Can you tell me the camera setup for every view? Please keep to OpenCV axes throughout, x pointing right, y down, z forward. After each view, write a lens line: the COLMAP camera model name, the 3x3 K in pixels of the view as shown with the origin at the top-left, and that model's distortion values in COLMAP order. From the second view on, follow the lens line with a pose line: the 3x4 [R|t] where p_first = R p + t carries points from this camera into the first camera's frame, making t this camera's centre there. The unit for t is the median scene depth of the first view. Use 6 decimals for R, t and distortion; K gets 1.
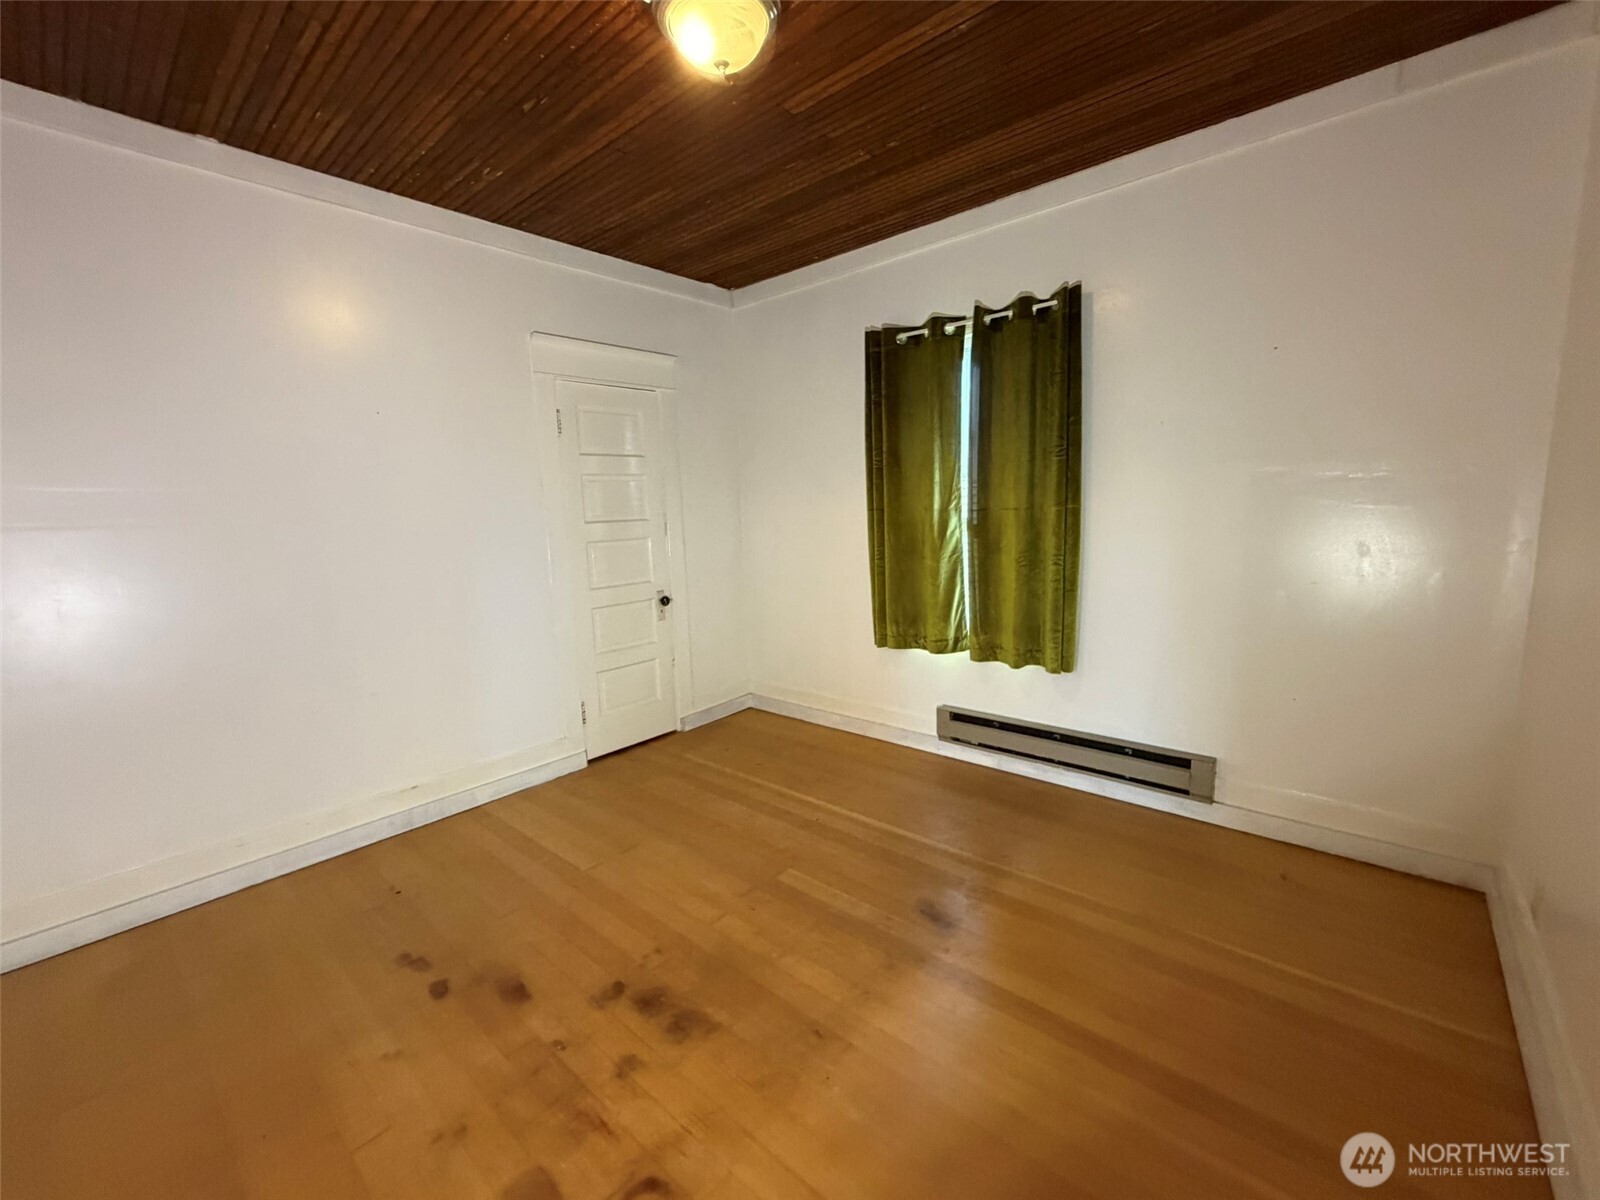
lens RADIAL K [[655.5, 0, 800.8], [0, 655.5, 598.4], [0, 0, 1]] dist [-0.000272, -0.000344]
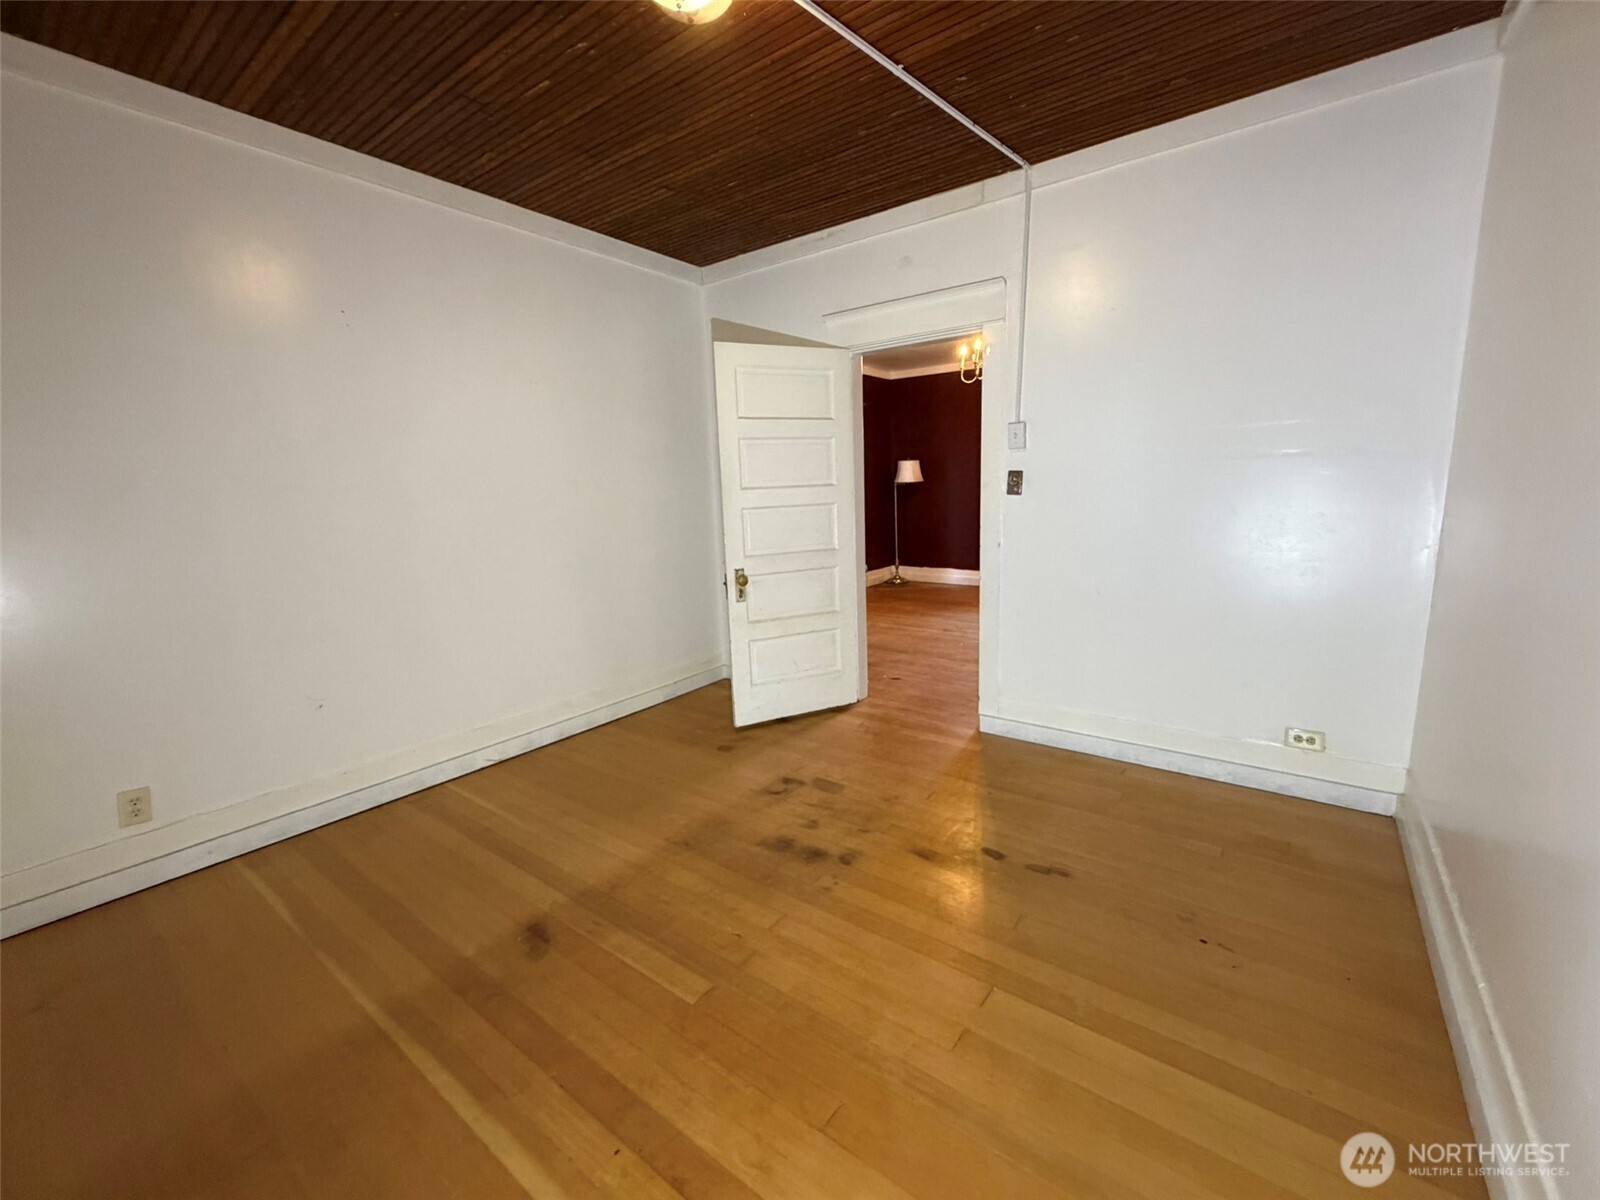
lens RADIAL K [[655.5, 0, 800.8], [0, 655.5, 598.4], [0, 0, 1]] dist [-0.000272, -0.000344]
pose [[-0.995397, 0.074206, -0.060657, -0.150550], [0.052372, 0.951170, 0.304192, -0.235212], [0.080268, 0.299615, -0.950678, 1.910613]]
